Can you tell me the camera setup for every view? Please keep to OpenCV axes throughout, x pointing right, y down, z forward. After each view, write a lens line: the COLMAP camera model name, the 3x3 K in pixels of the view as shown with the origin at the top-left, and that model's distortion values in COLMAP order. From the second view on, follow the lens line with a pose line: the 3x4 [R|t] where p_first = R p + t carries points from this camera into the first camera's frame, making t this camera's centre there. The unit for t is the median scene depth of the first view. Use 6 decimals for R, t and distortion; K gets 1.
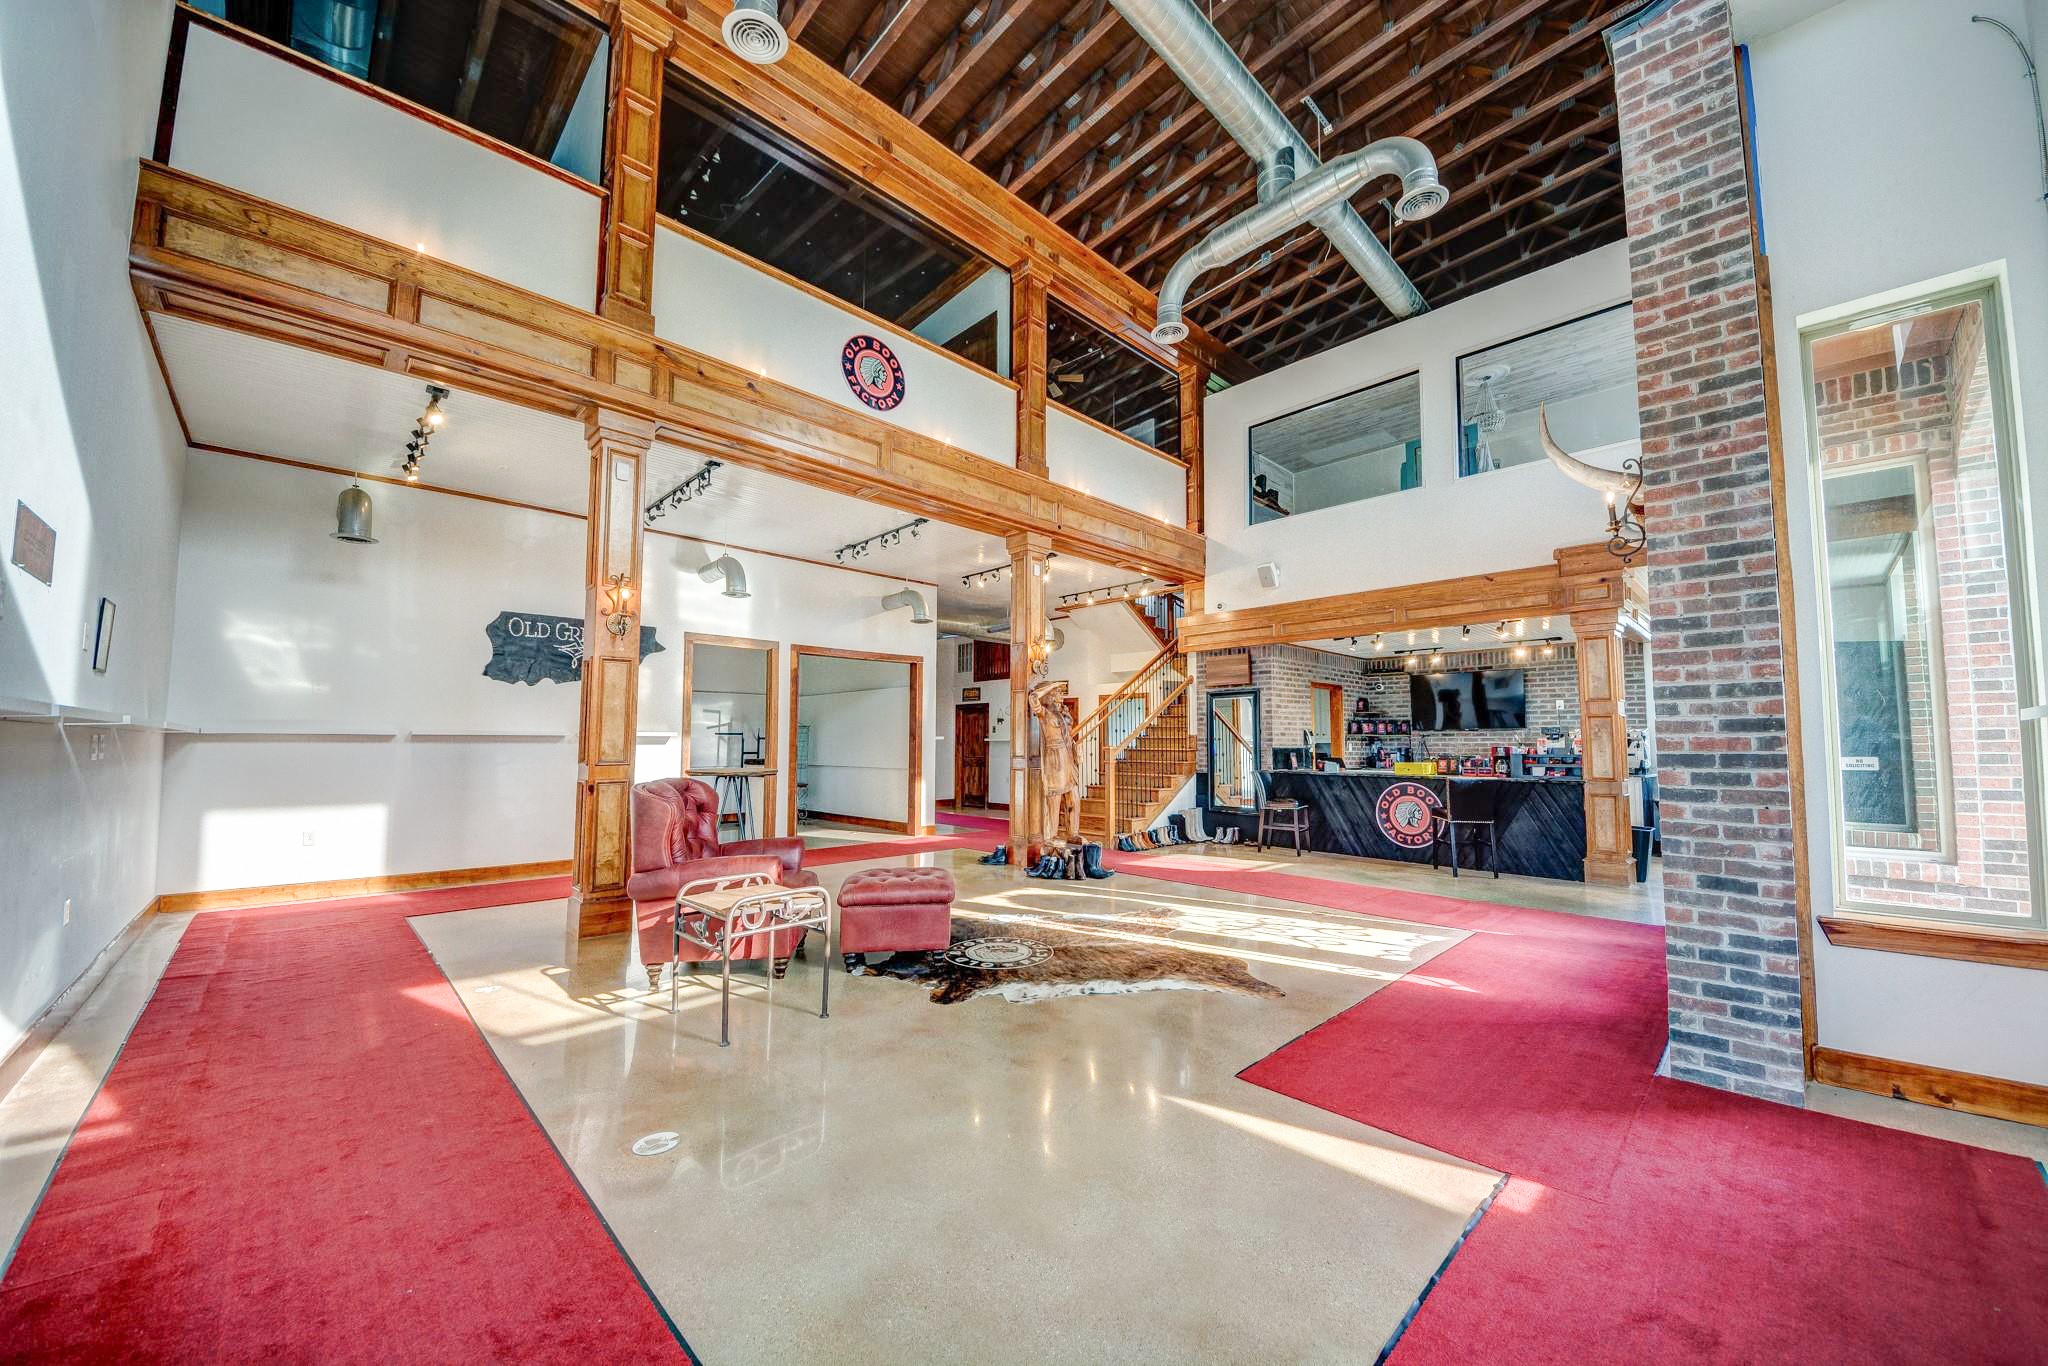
lens RADIAL K [[749.8, 0, 1026.2], [0, 749.8, 688.9], [0, 0, 1]] dist [-0.000113, -0.000004]
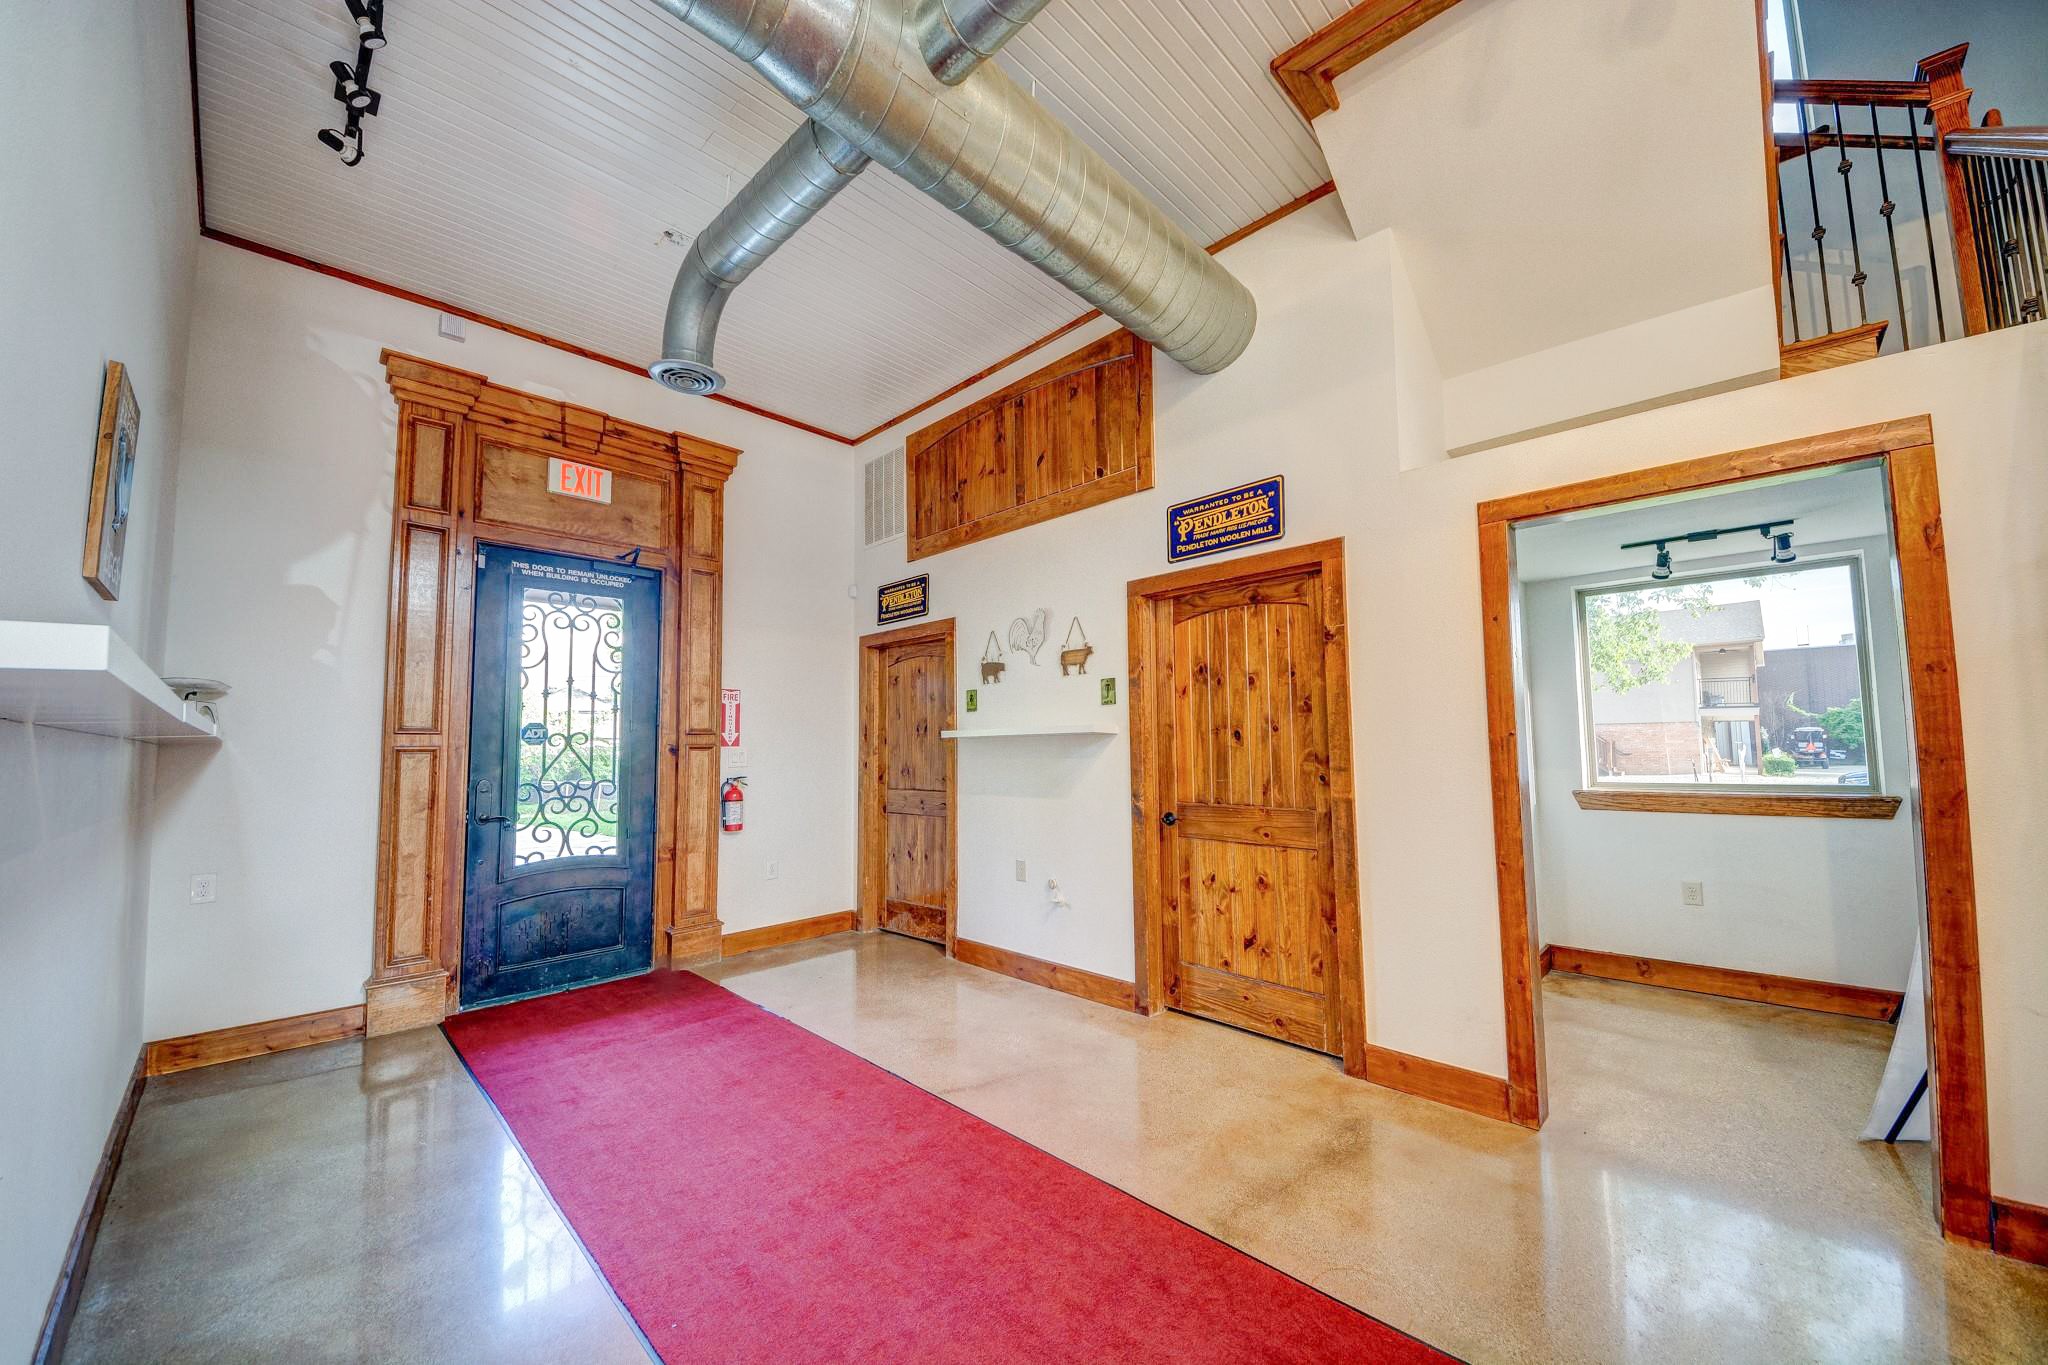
lens RADIAL K [[749.8, 0, 1022.6], [0, 749.8, 683.6], [0, 0, 1]] dist [-0.000113, -0.000004]
pose [[0.999366, -0.010248, 0.034091, -0.031796], [0.010850, 0.999788, -0.017517, 0.050898], [-0.033904, 0.017876, 0.999265, 0.671340]]
